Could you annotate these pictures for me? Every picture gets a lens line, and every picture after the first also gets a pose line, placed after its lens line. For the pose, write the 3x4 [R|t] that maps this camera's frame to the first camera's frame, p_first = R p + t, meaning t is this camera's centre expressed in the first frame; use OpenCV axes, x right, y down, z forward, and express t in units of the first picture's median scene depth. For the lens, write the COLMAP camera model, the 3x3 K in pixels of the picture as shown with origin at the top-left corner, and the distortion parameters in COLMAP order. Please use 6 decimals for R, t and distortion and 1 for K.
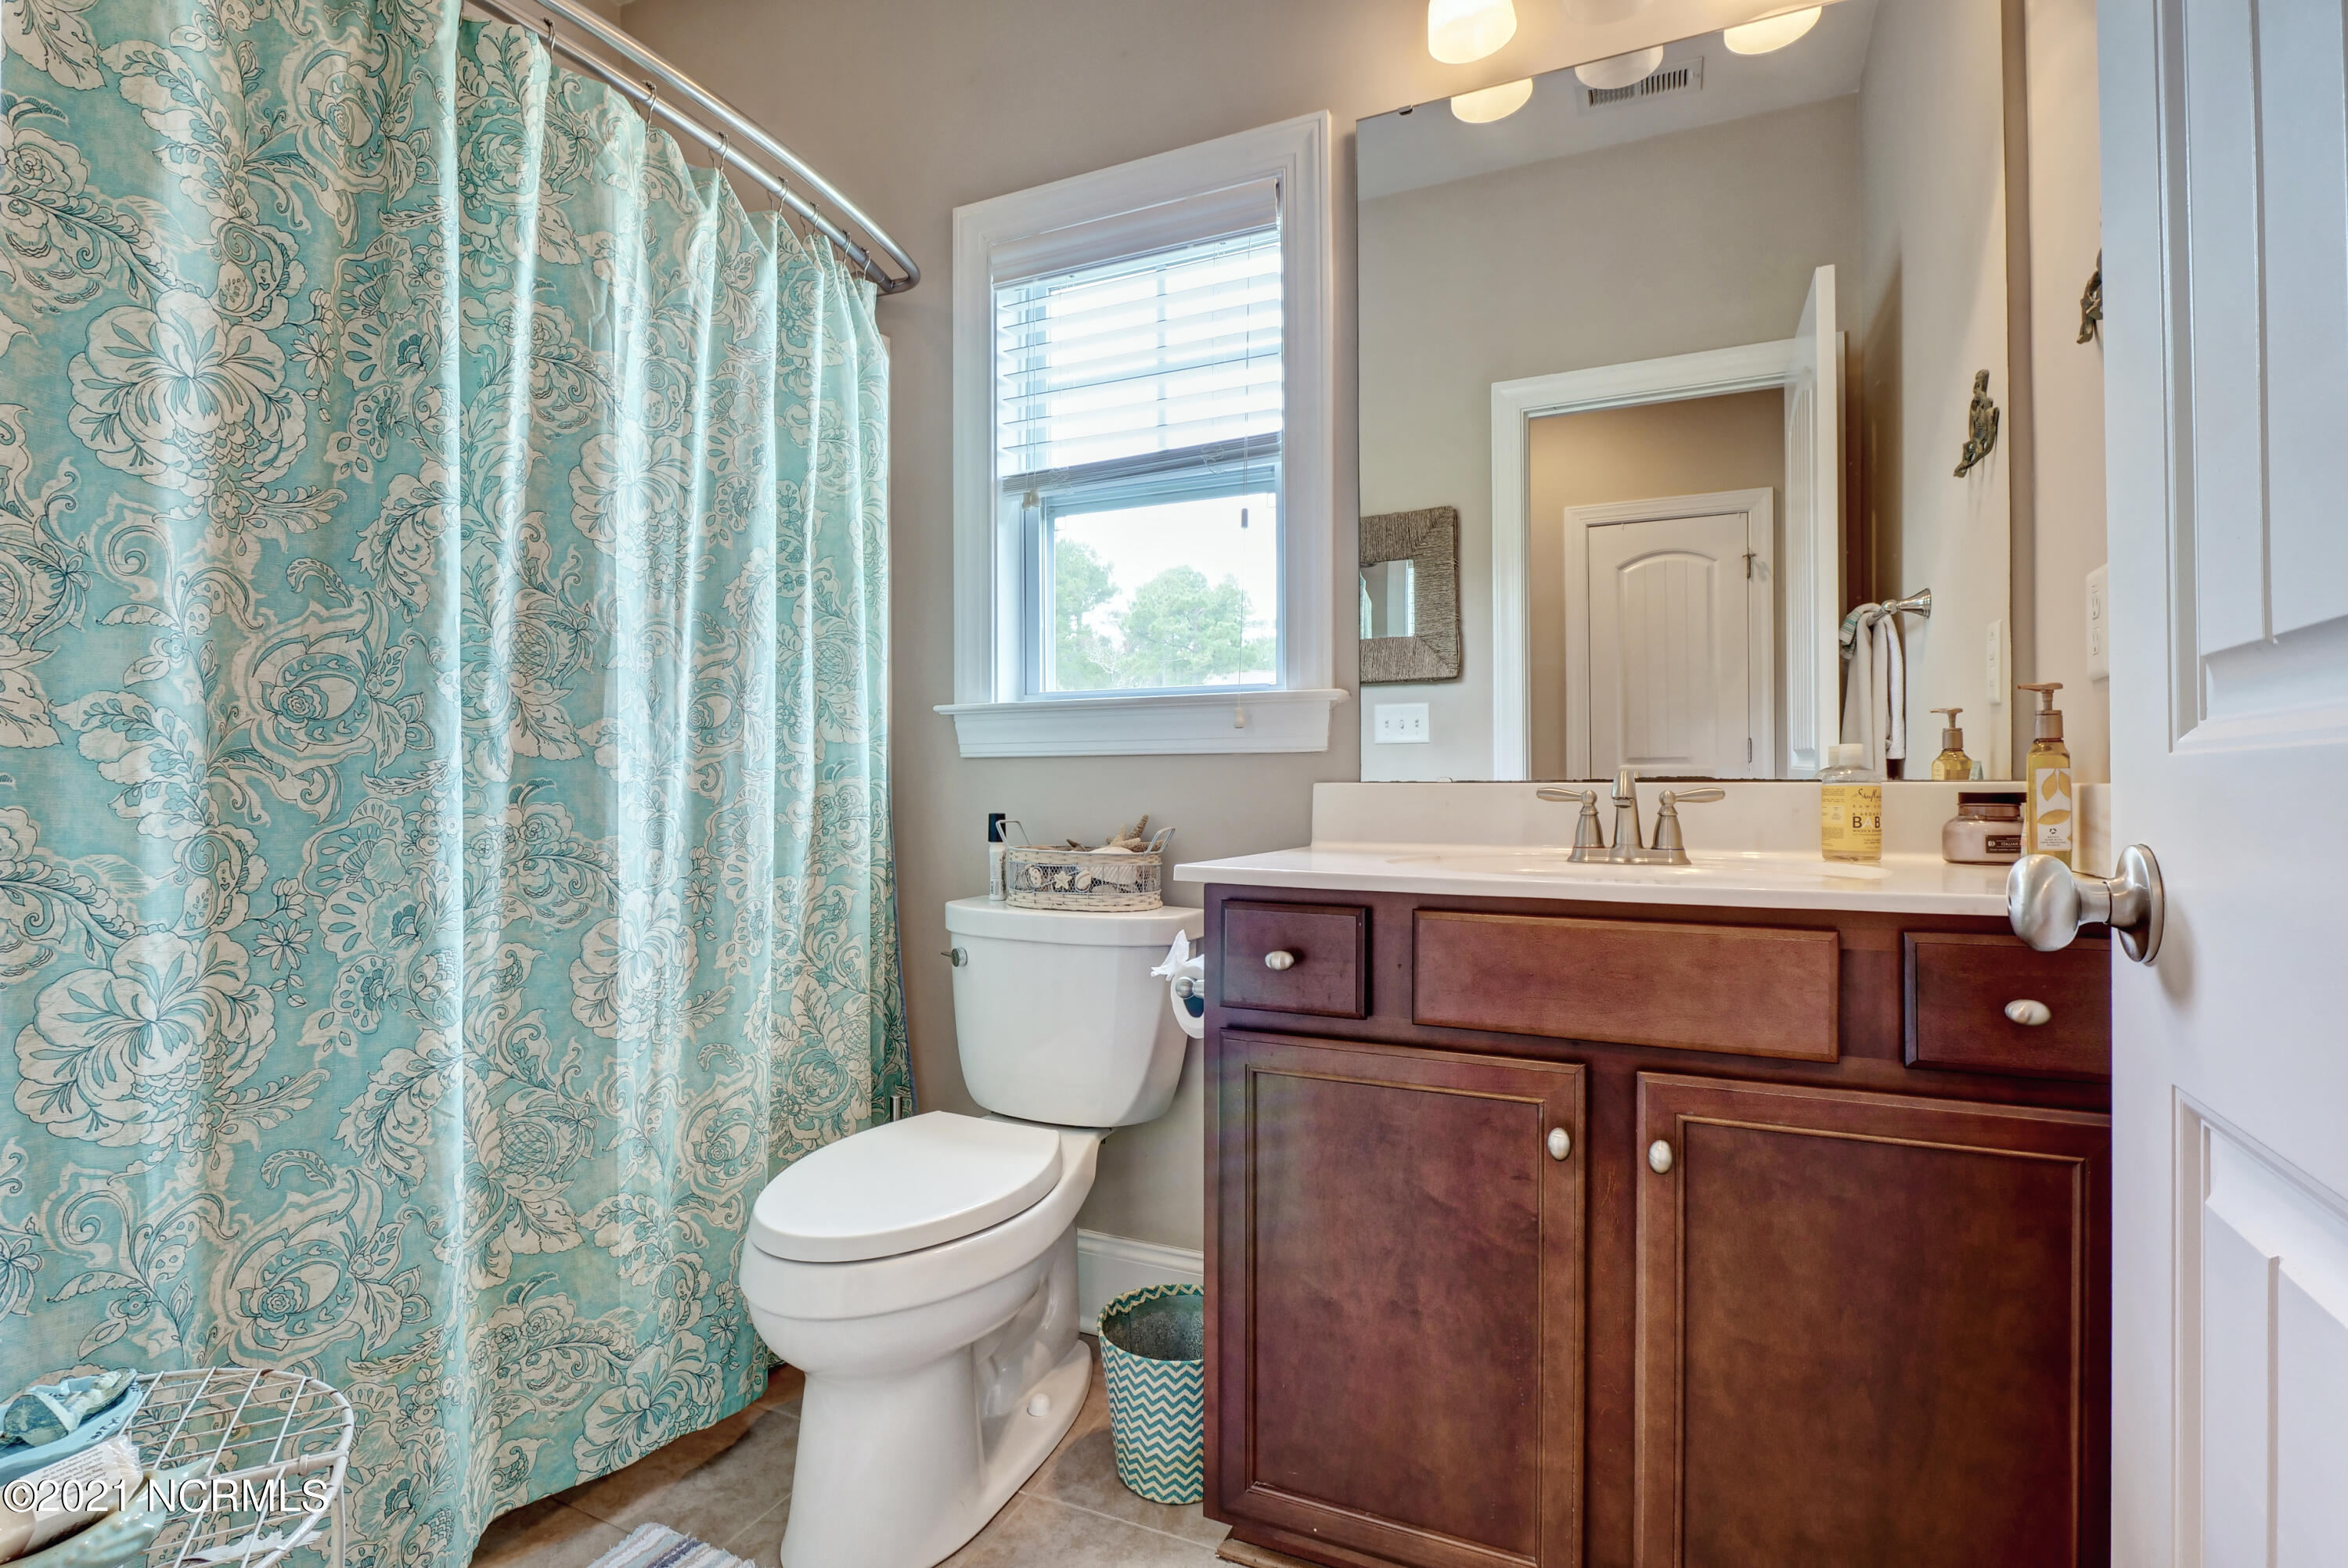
lens RADIAL K [[1139.5, 0, 1171.2], [0, 1139.5, 784.9], [0, 0, 1]] dist [-0.013067, -0.002388]
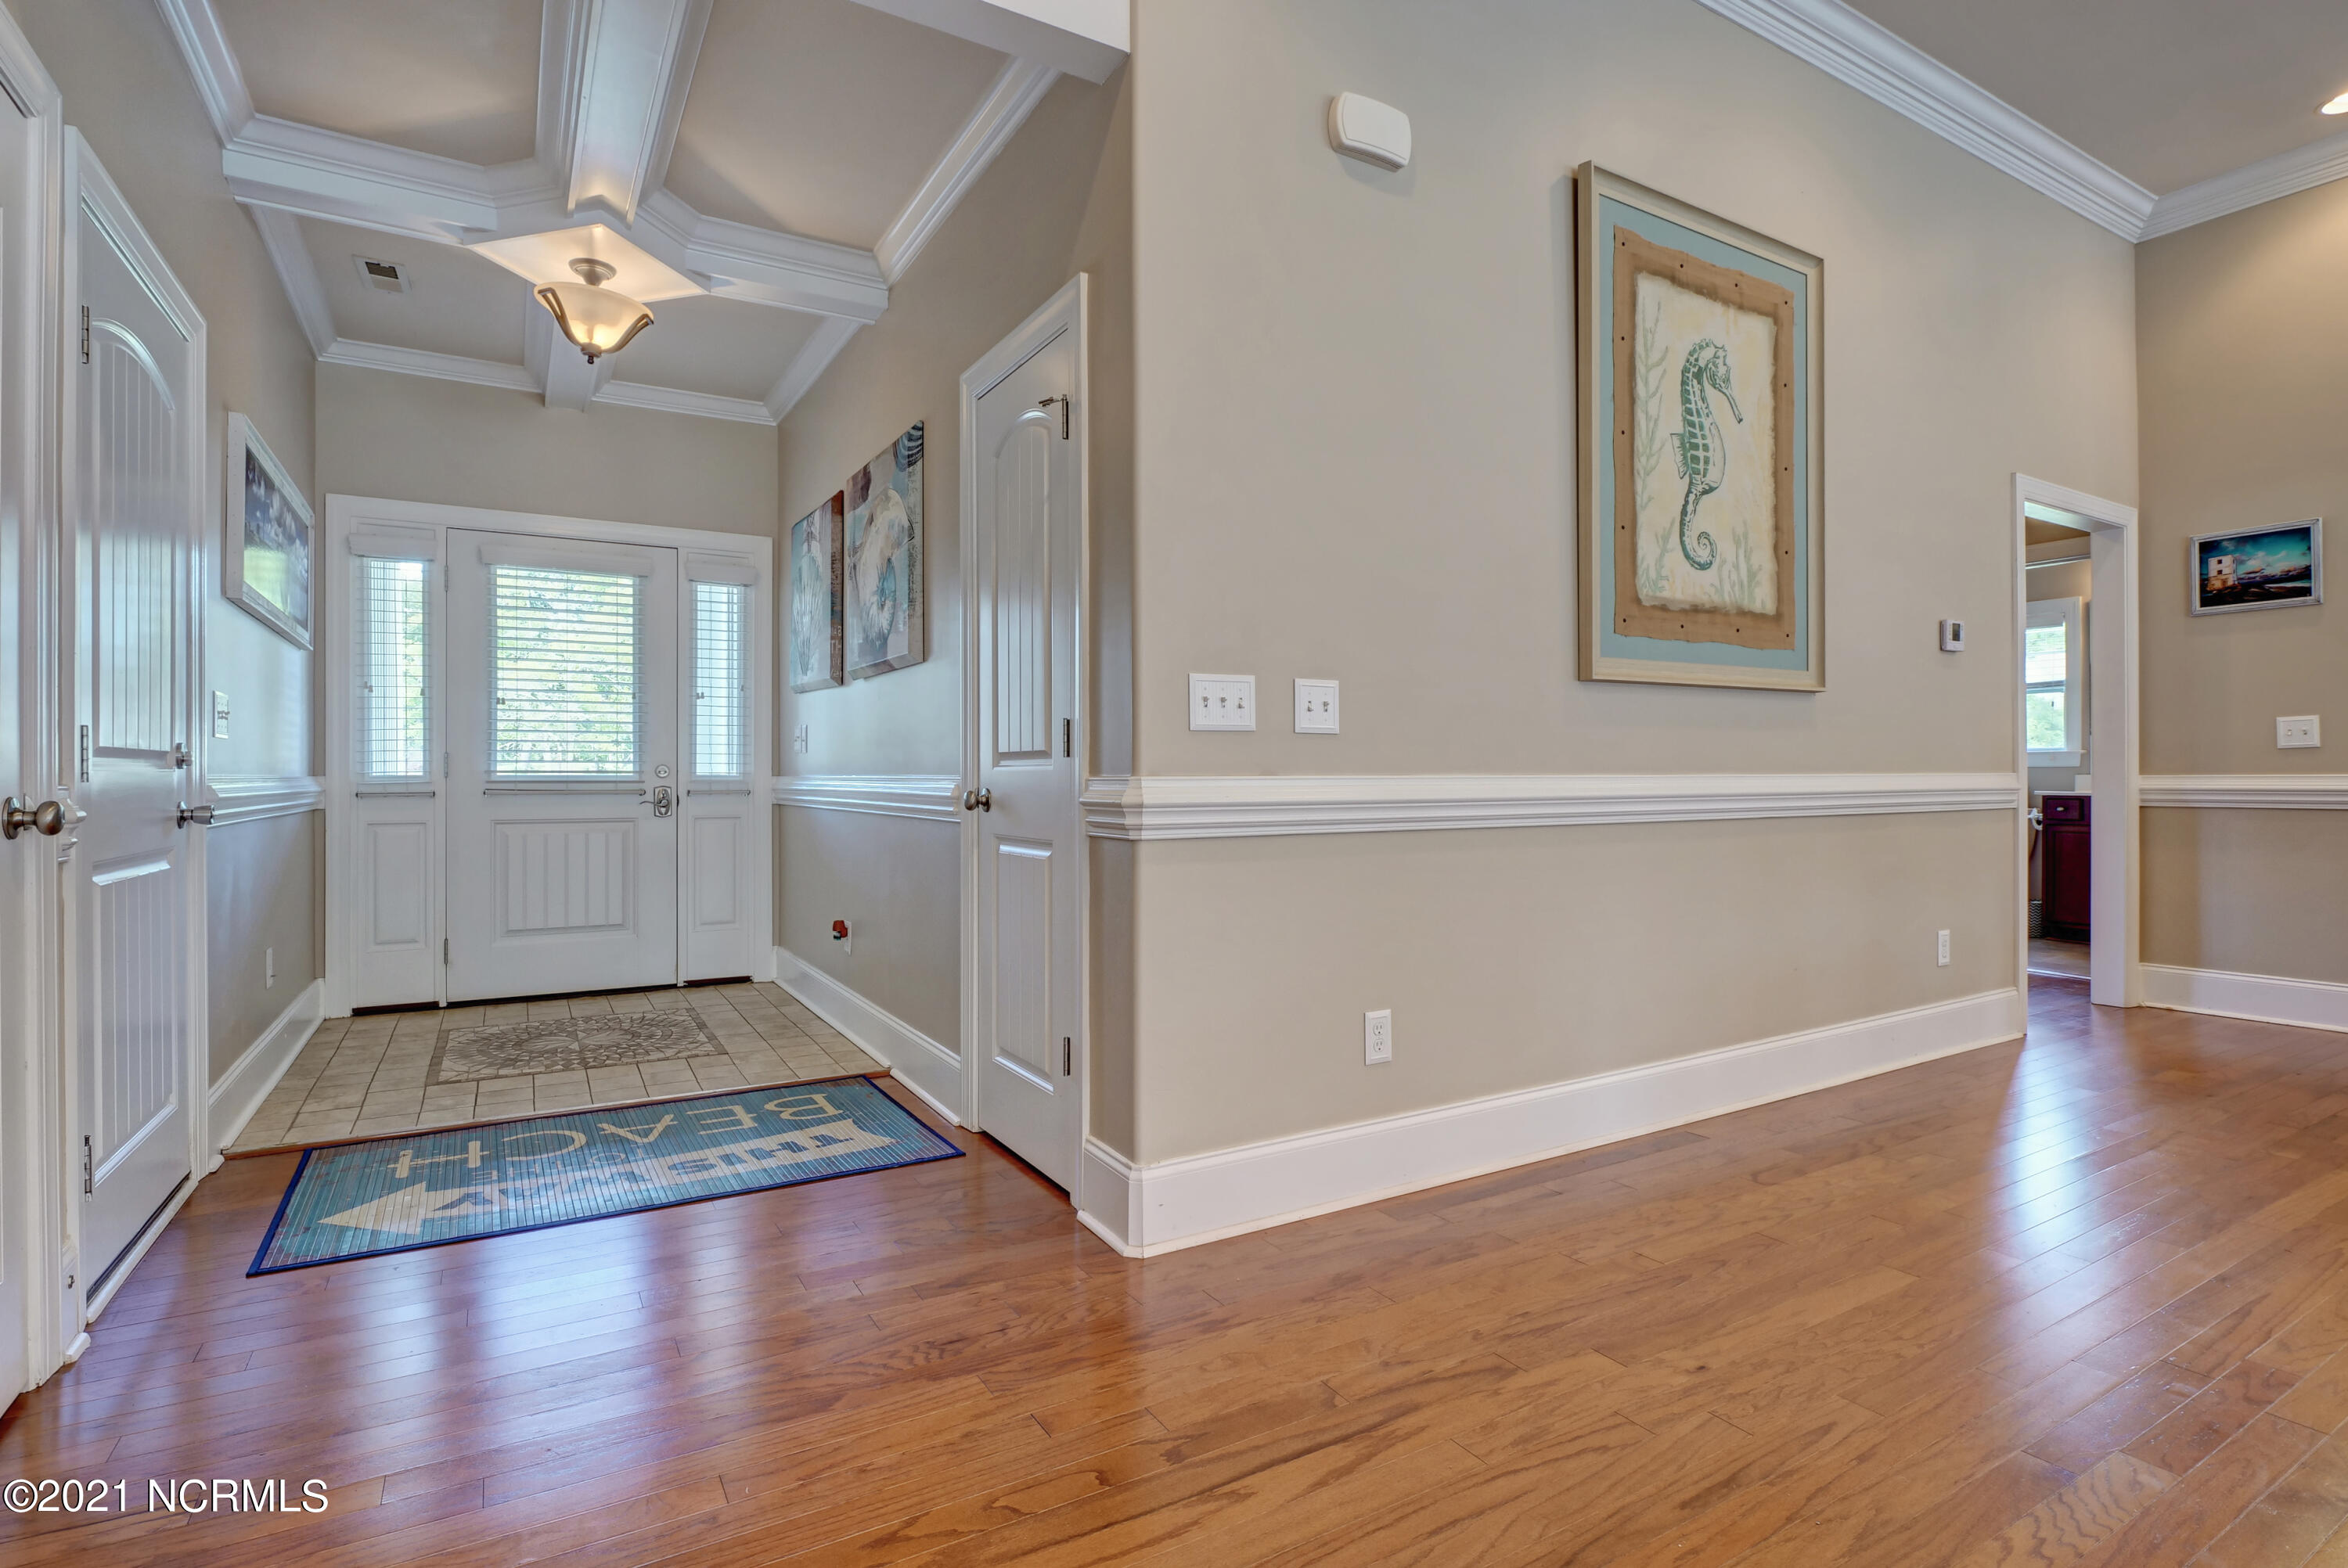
lens RADIAL K [[1139.5, 0, 1179.6], [0, 1139.5, 780.3], [0, 0, 1]] dist [-0.013067, -0.002388]
pose [[0.826098, 0.000557, -0.563527, -0.233219], [0.006410, 0.999926, 0.010383, -0.041862], [0.563491, -0.012190, 0.826033, -4.004438]]
